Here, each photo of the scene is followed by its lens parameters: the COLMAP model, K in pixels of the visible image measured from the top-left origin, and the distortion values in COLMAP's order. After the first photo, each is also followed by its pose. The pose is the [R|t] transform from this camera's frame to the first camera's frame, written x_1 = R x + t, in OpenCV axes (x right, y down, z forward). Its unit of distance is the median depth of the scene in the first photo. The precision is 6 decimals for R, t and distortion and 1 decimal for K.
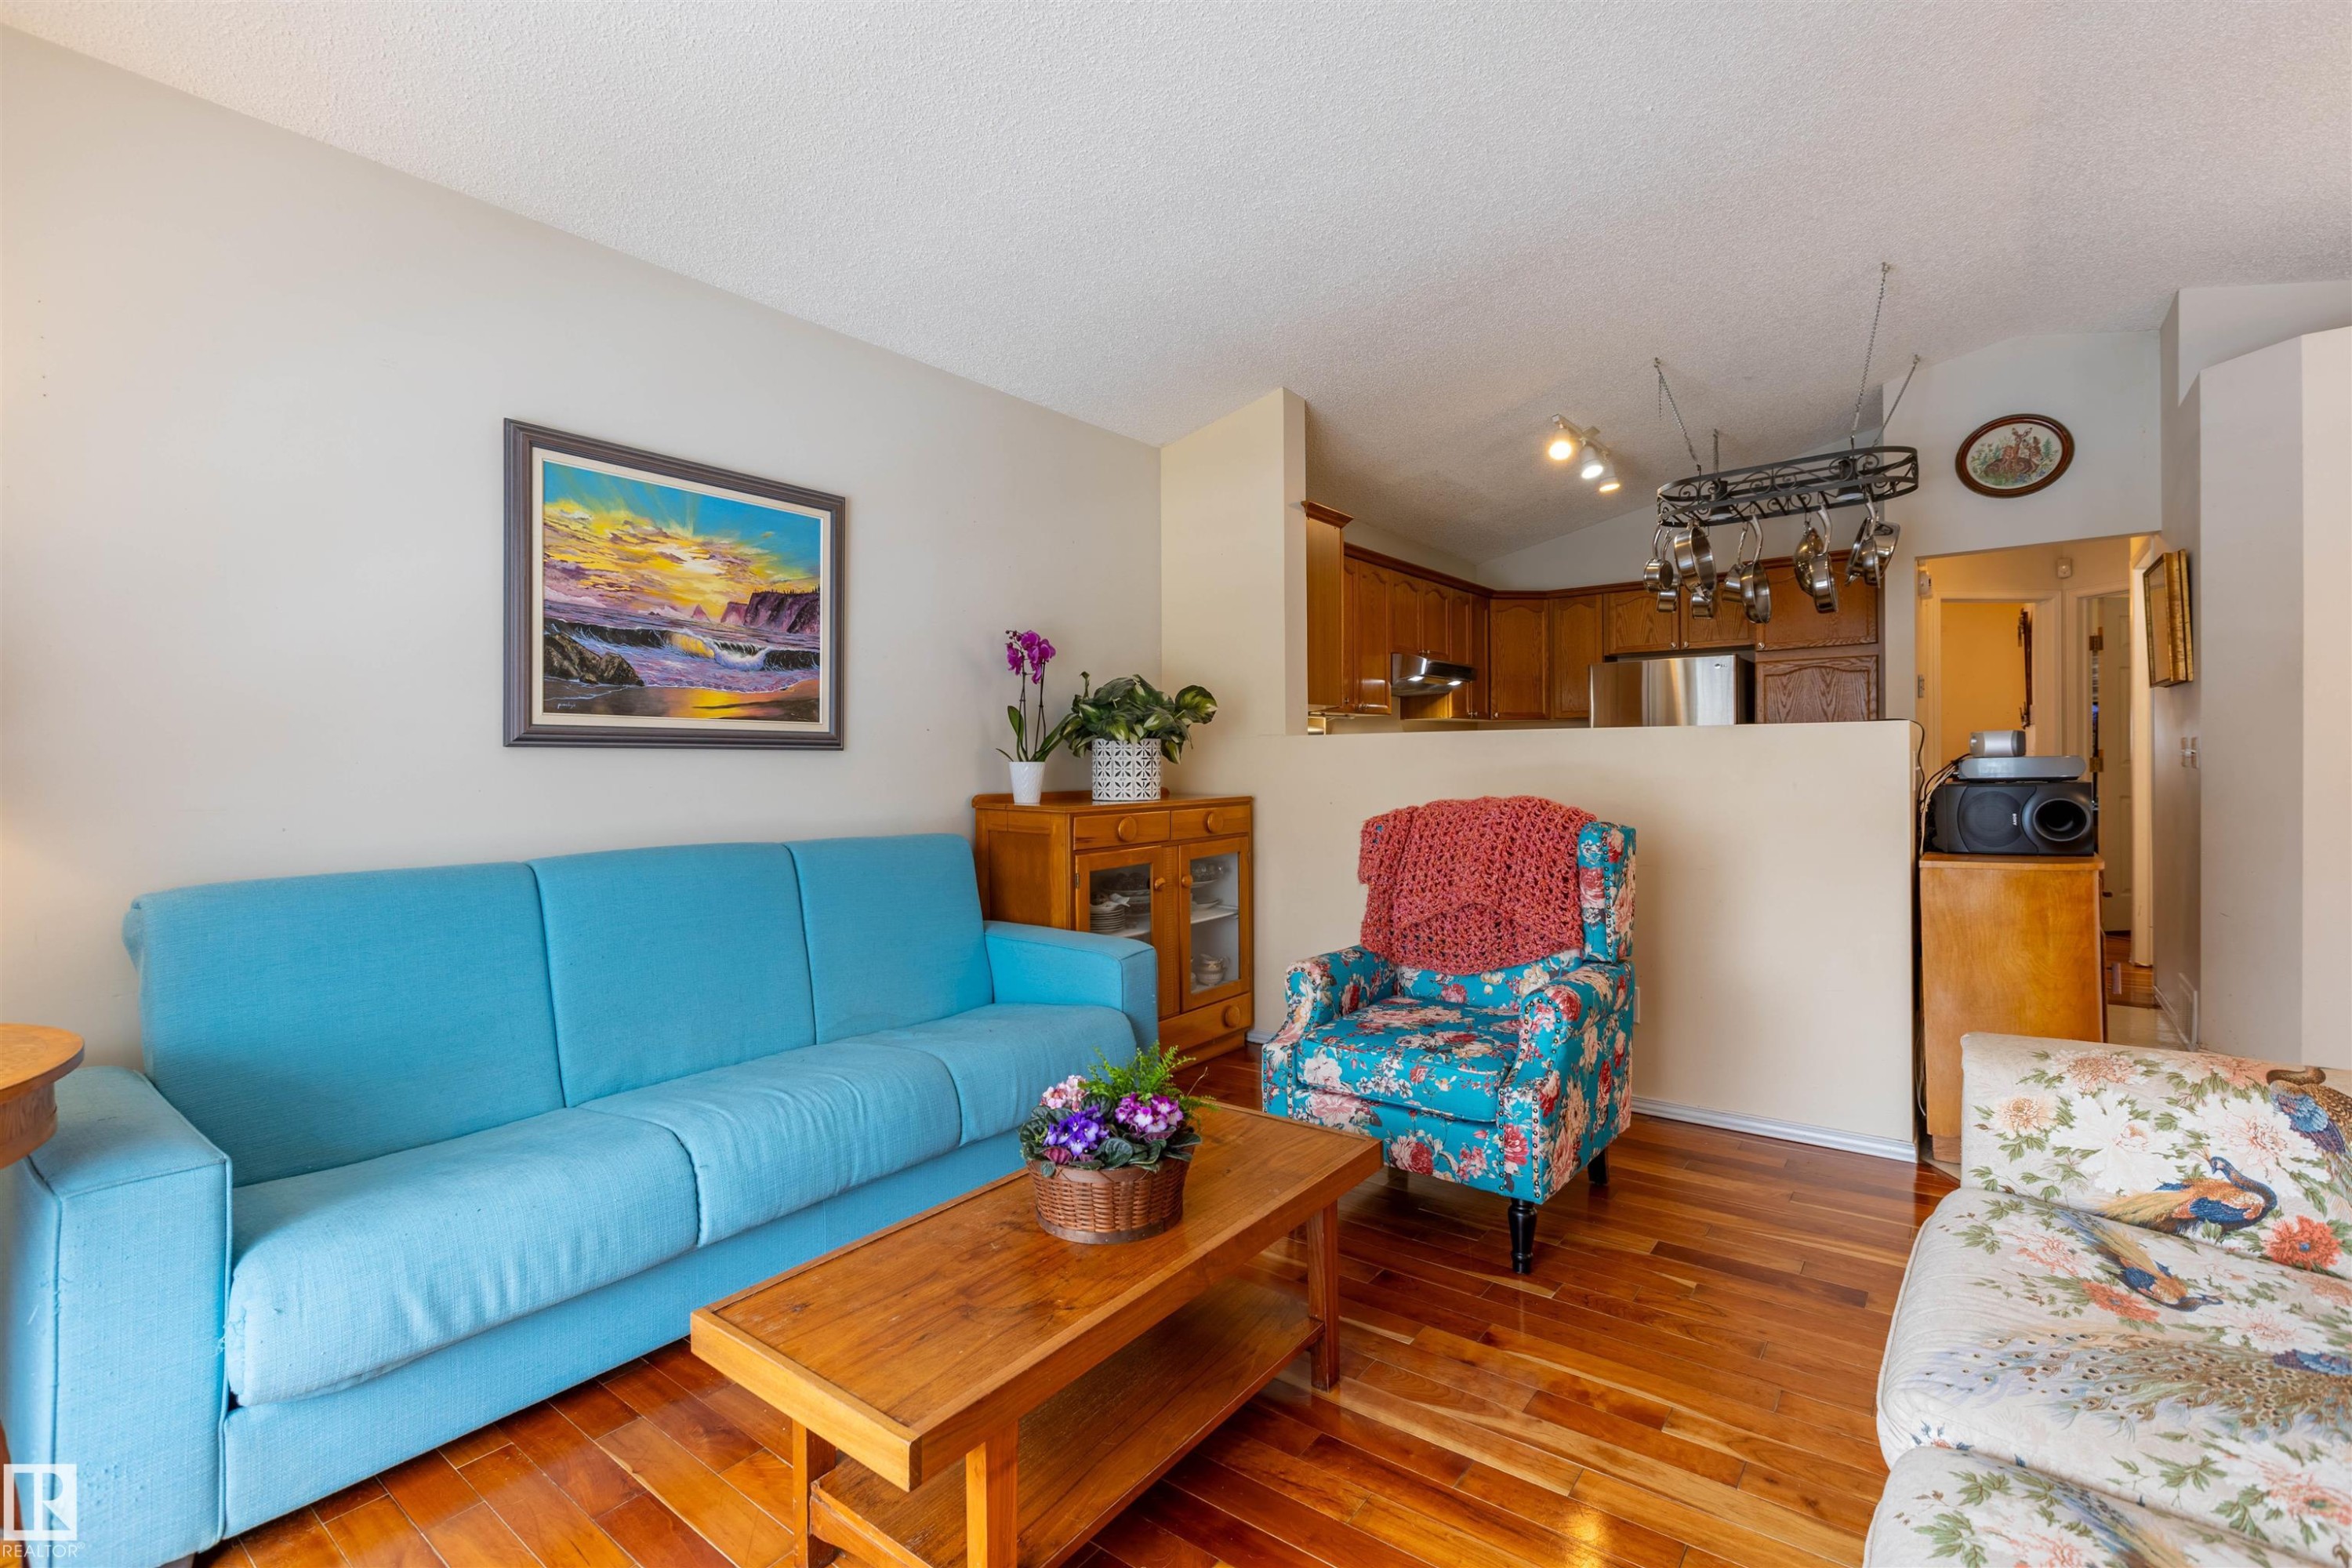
lens RADIAL K [[1066.1, 0, 1209.0], [0, 1066.1, 772.5], [0, 0, 1]] dist [-0.000091, 0.000180]
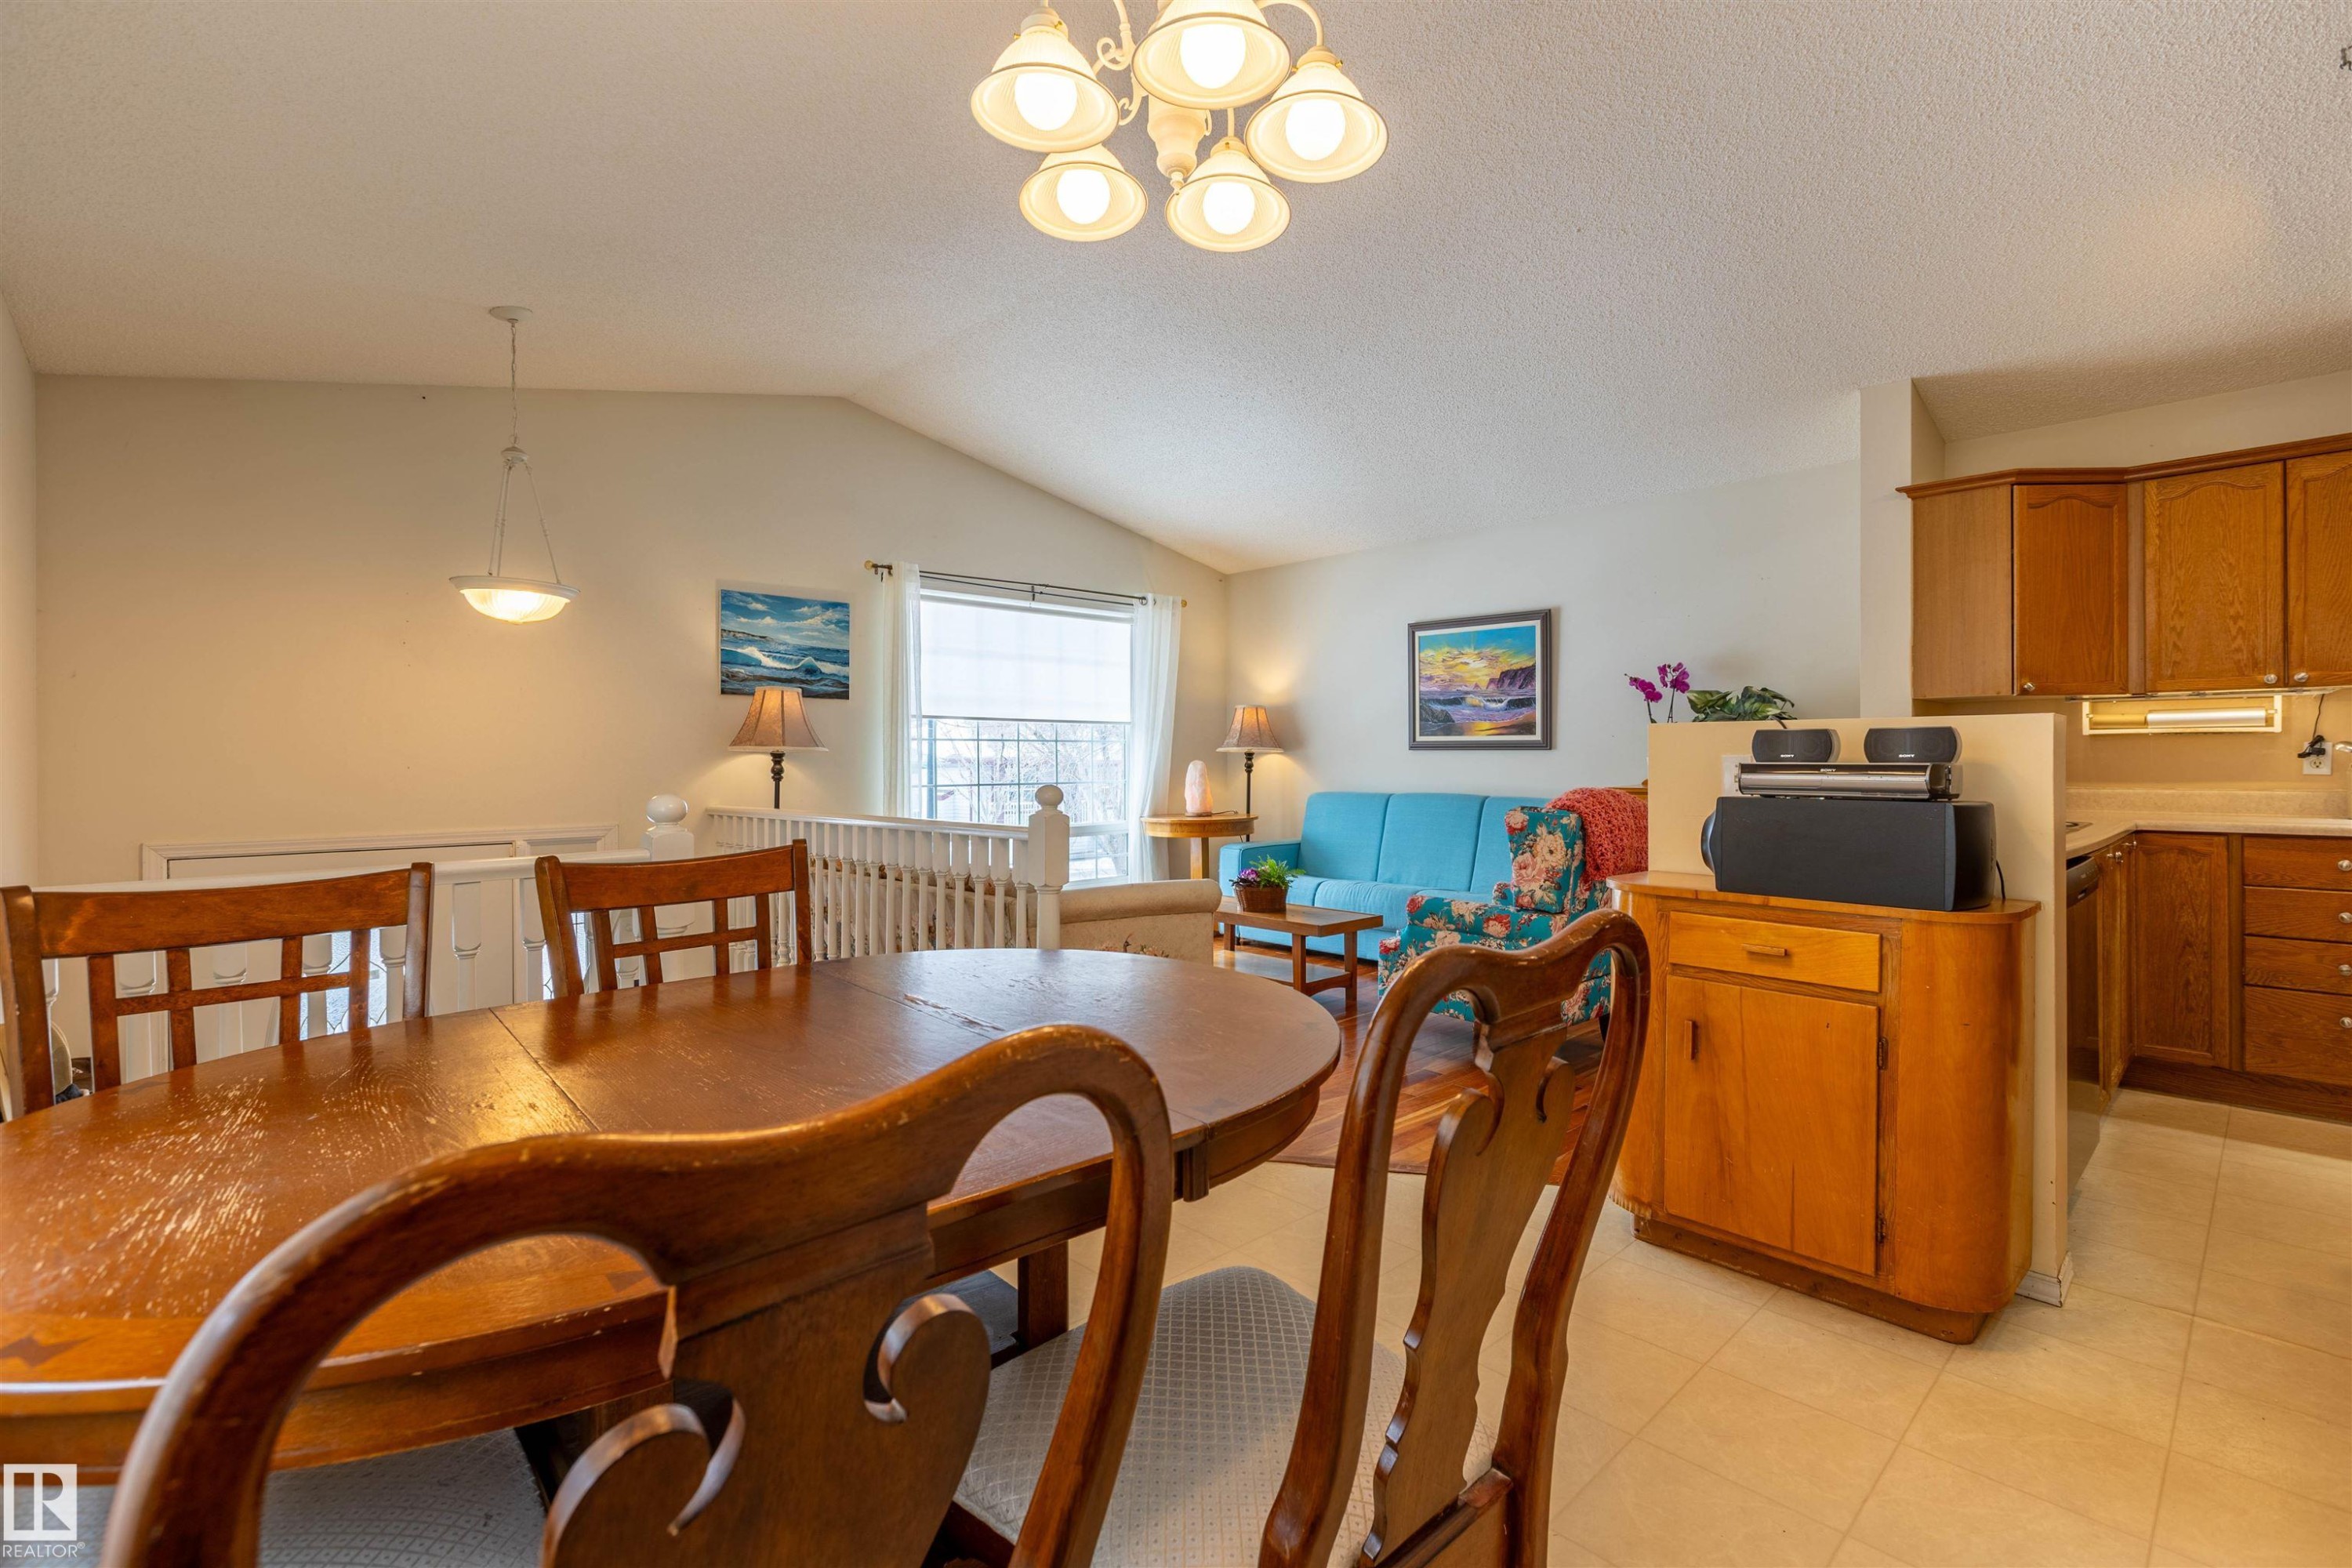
lens RADIAL K [[1055.0, 0, 1156.3], [0, 1055.0, 765.1], [0, 0, 1]] dist [-0.001980, -0.000610]
pose [[-0.186442, 0.015850, -0.982338, 1.806874], [-0.005526, 0.999837, 0.017181, -0.025757], [0.982450, 0.008631, -0.186324, 0.800487]]
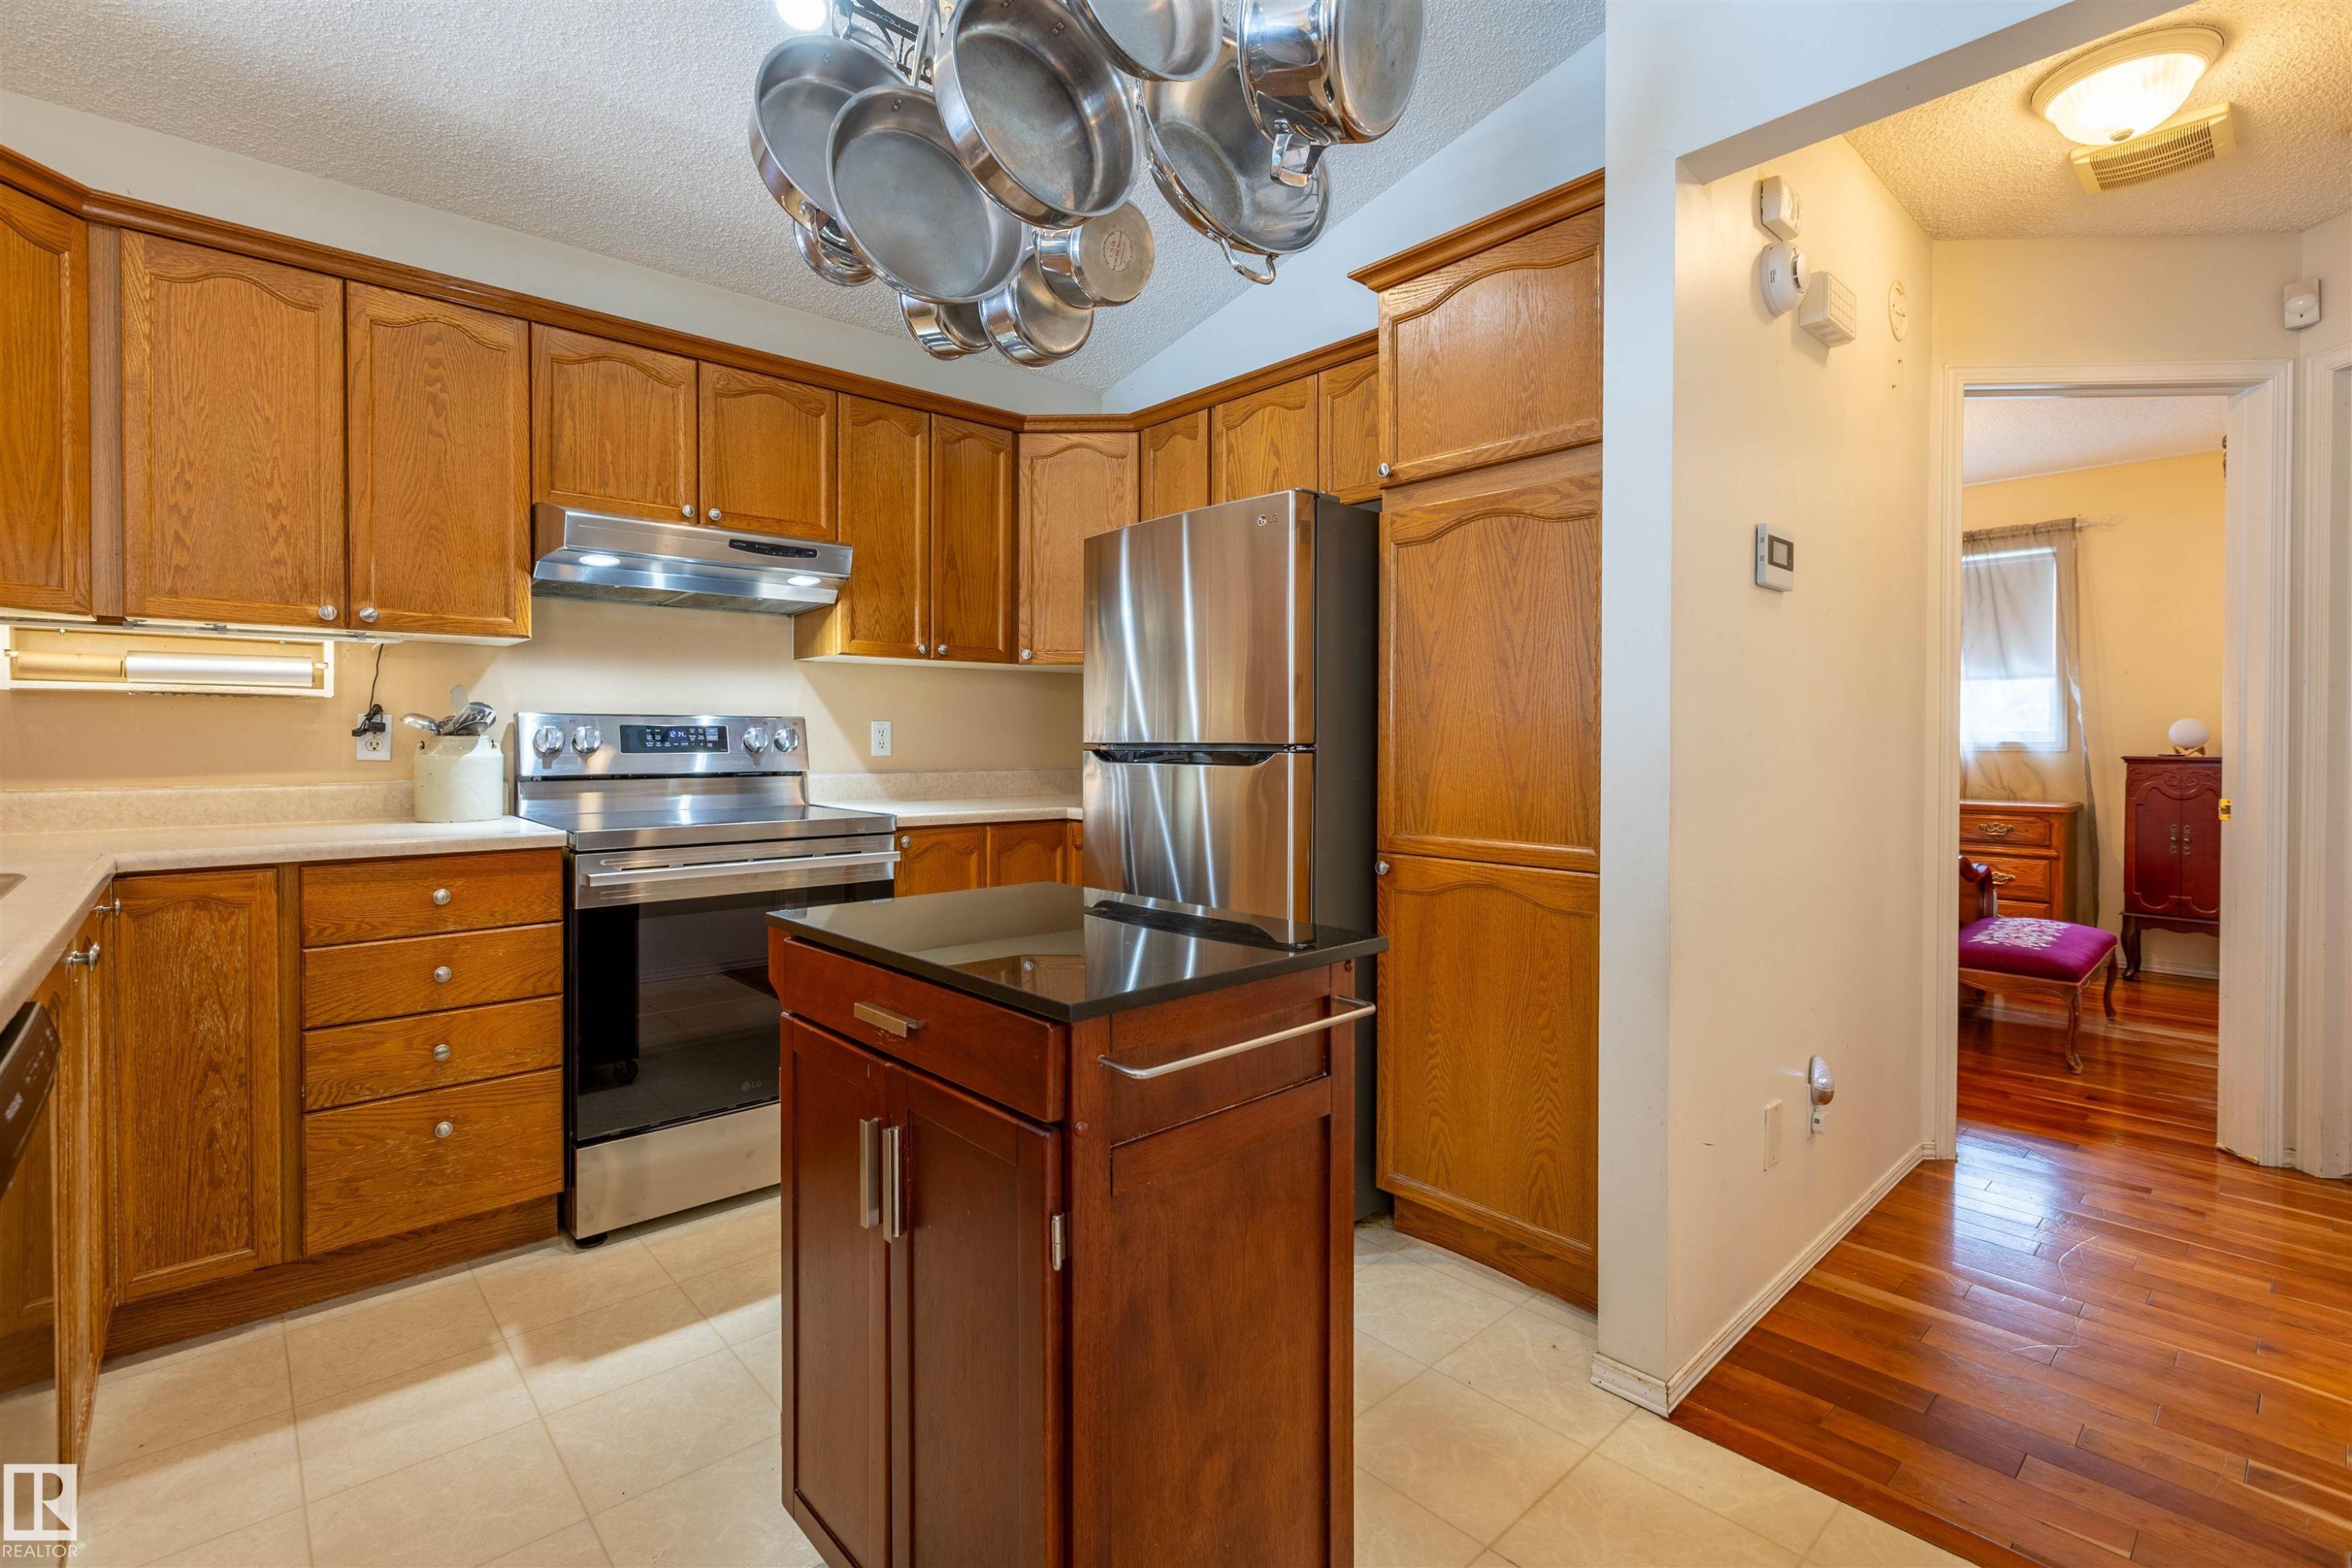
lens RADIAL K [[1063.5, 0, 1177.5], [0, 1063.5, 748.1], [0, 0, 1]] dist [0.001212, -0.000302]
pose [[0.980697, 0.015910, -0.194884, 1.099409], [-0.016489, 0.999863, -0.001348, -0.020148], [0.194836, 0.004535, 0.980825, 1.214346]]
